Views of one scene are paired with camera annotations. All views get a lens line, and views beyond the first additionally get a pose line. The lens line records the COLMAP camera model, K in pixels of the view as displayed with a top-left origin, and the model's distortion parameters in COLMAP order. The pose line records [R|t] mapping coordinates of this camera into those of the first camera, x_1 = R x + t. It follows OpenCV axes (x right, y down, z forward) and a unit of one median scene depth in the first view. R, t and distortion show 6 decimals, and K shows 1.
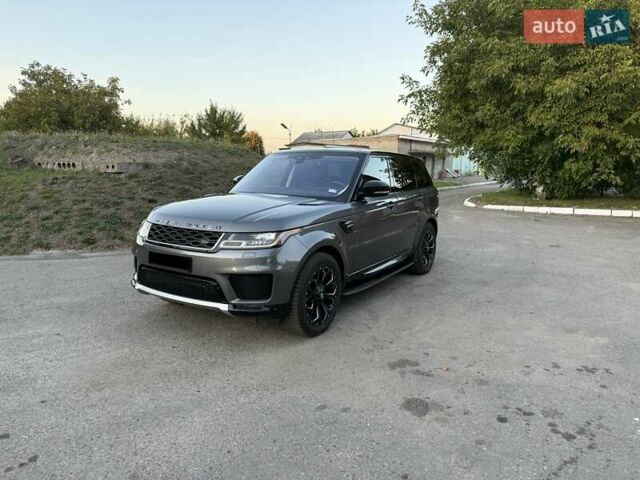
lens RADIAL K [[443.0, 0, 324.1], [0, 443.0, 237.2], [0, 0, 1]] dist [0.068356, -0.092508]
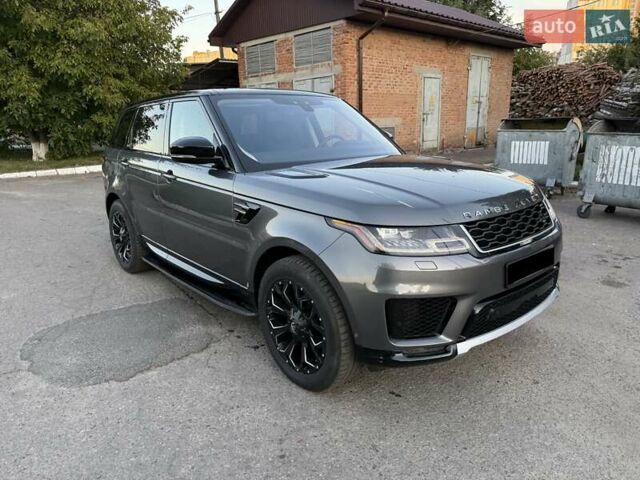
lens RADIAL K [[449.4, 0, 320.8], [0, 449.4, 238.9], [0, 0, 1]] dist [0.022845, -0.027659]
pose [[0.286574, -0.264006, 0.920965, -0.404735], [0.176405, 0.959388, 0.220129, -0.069824], [-0.941677, 0.099380, 0.321508, 0.429954]]
